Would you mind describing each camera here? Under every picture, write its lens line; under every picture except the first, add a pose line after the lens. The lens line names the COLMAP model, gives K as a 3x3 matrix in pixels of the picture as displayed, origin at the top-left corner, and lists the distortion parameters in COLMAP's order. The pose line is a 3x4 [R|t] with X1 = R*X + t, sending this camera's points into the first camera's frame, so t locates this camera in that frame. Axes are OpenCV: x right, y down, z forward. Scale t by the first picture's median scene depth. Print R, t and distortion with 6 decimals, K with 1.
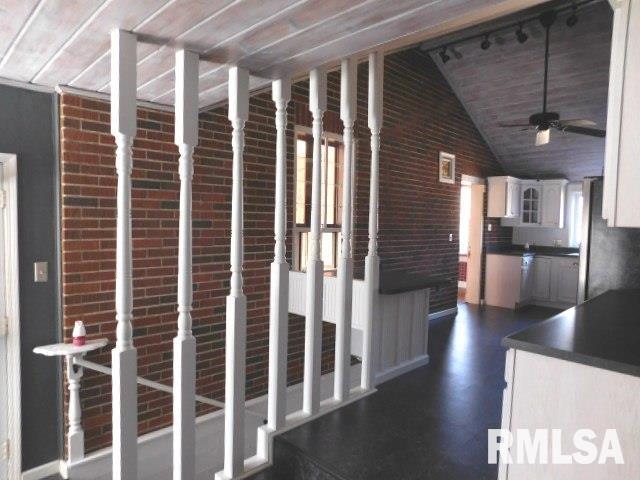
lens RADIAL K [[423.7, 0, 317.7], [0, 423.7, 247.8], [0, 0, 1]] dist [-0.084108, 0.071250]
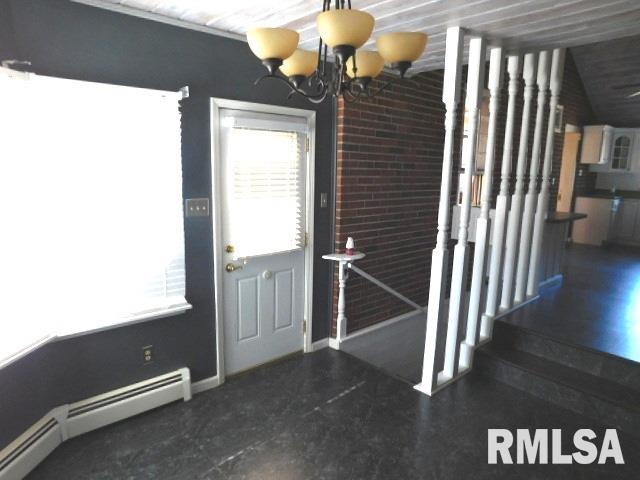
lens RADIAL K [[423.7, 0, 317.7], [0, 423.7, 247.8], [0, 0, 1]] dist [-0.084108, 0.071250]
pose [[0.998850, 0.010594, -0.046768, -0.266827], [-0.004683, 0.992180, 0.124727, 0.017106], [0.047724, -0.124365, 0.991088, -0.162716]]
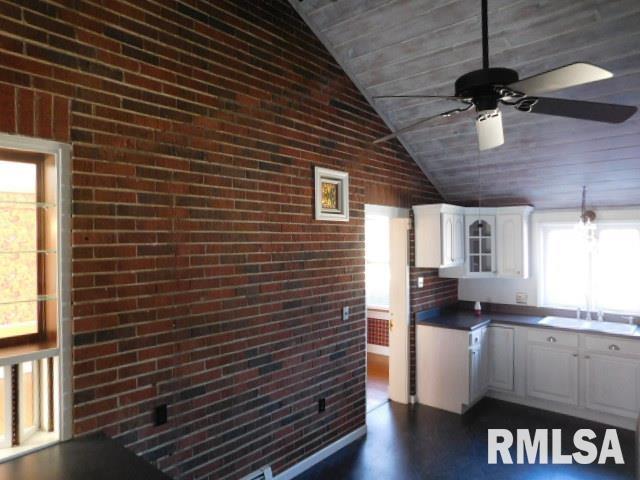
lens RADIAL K [[423.7, 0, 317.7], [0, 423.7, 247.8], [0, 0, 1]] dist [-0.084108, 0.071250]
pose [[0.996355, -0.030763, 0.079562, 0.234781], [0.034621, 0.998268, -0.047574, -0.089226], [-0.077961, 0.050155, 0.995694, 0.416869]]
